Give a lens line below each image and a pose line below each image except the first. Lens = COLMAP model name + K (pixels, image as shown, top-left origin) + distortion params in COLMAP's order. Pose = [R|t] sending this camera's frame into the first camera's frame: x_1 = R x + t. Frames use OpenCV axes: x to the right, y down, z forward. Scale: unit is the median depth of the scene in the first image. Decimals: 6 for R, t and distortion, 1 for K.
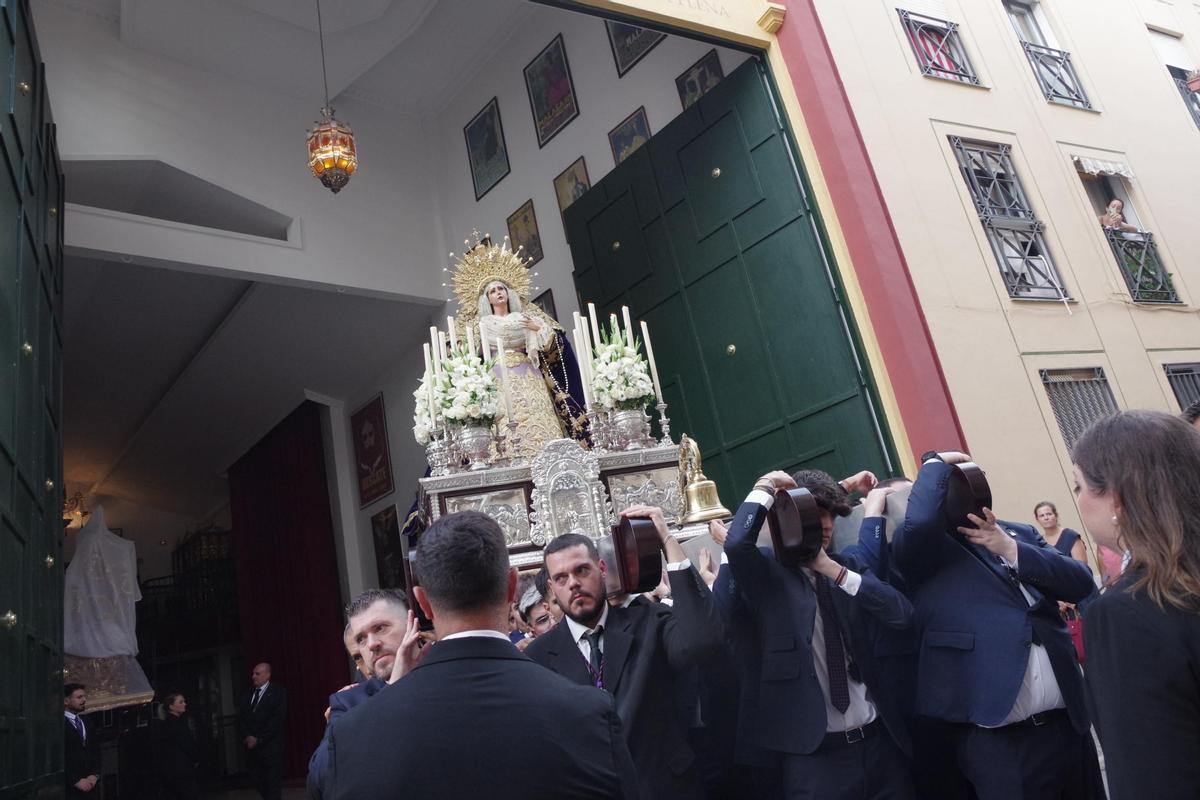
lens RADIAL K [[924.9, 0, 569.2], [0, 924.9, 398.6], [0, 0, 1]] dist [-0.133554, 0.142631]
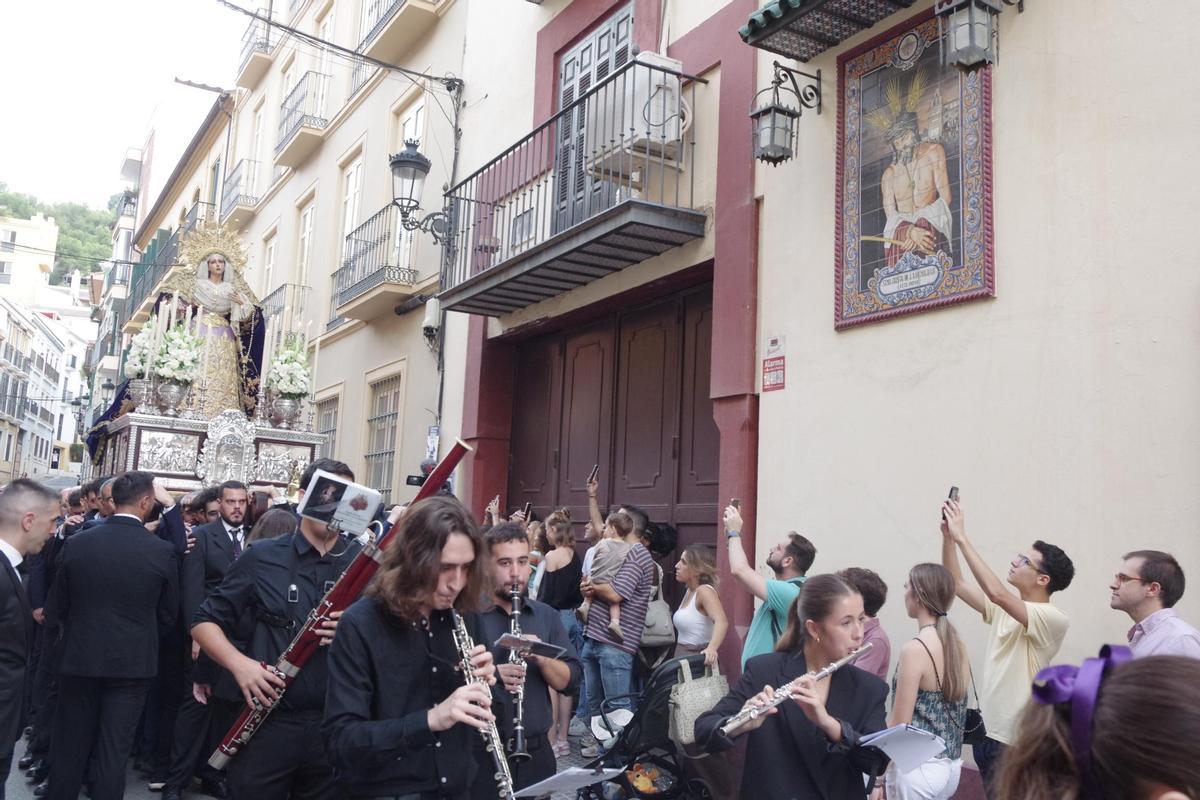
lens RADIAL K [[1107.4, 0, 600.0], [0, 1107.4, 400.0], [0, 0, 1]] dist [-0.038335, -0.001504]
pose [[0.908005, 0.267034, 0.322830, -0.050365], [-0.302759, 0.950845, 0.065044, -0.252707], [-0.289592, -0.156800, 0.944219, -0.782556]]
